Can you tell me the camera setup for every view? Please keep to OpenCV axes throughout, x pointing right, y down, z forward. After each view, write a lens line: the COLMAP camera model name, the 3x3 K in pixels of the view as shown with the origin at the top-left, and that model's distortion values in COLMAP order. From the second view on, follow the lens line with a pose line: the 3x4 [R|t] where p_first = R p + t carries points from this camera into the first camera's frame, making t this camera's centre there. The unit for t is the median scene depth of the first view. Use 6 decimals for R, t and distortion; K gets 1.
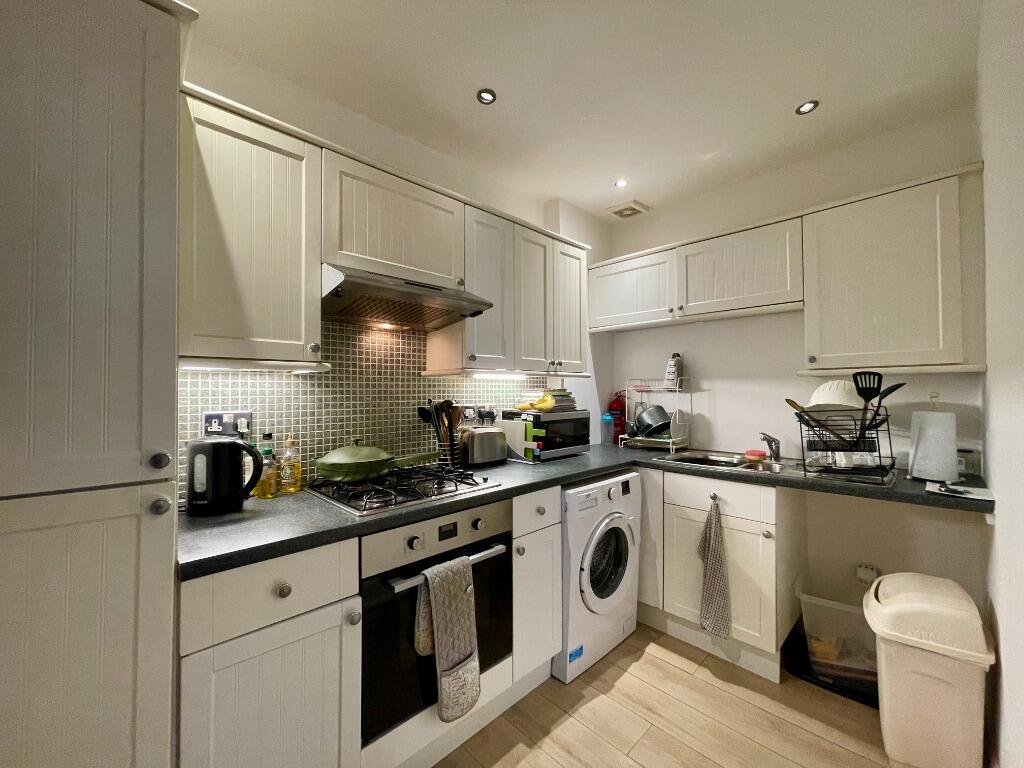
lens RADIAL K [[419.3, 0, 512.0], [0, 419.3, 384.0], [0, 0, 1]] dist [-0.000567, -0.000440]
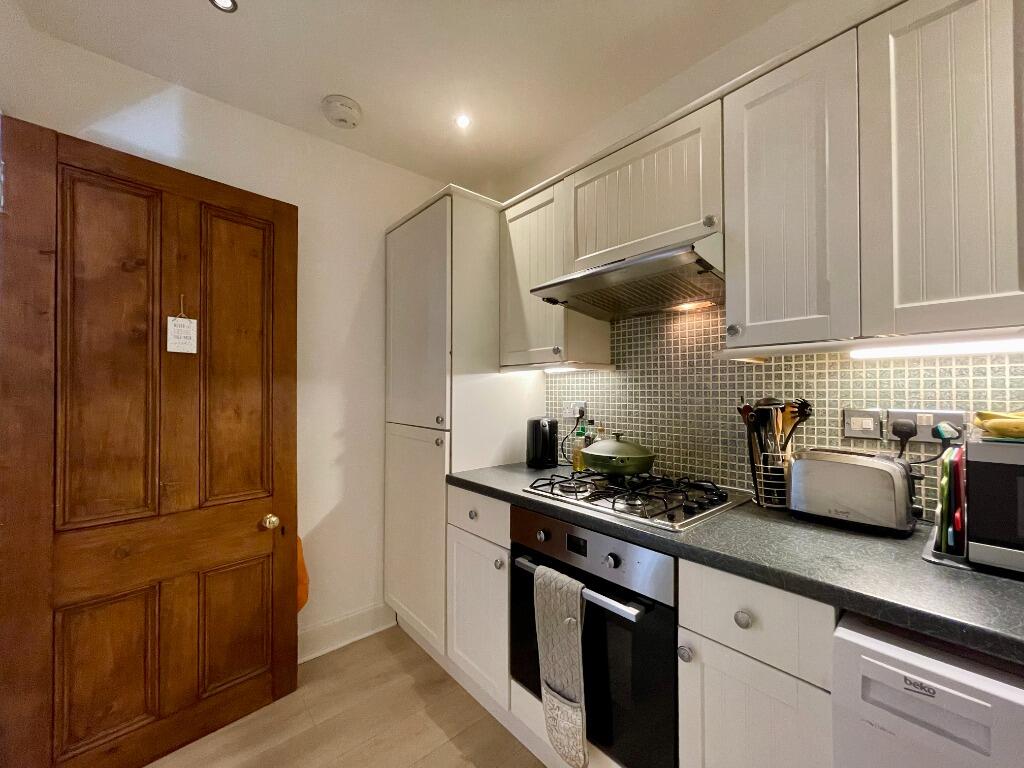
lens RADIAL K [[419.3, 0, 512.0], [0, 419.3, 384.0], [0, 0, 1]] dist [-0.000567, -0.000440]
pose [[-0.075581, -0.008566, -0.997103, 0.570637], [0.021138, 0.999725, -0.010191, 0.016119], [0.996916, -0.021847, -0.075379, 0.729320]]
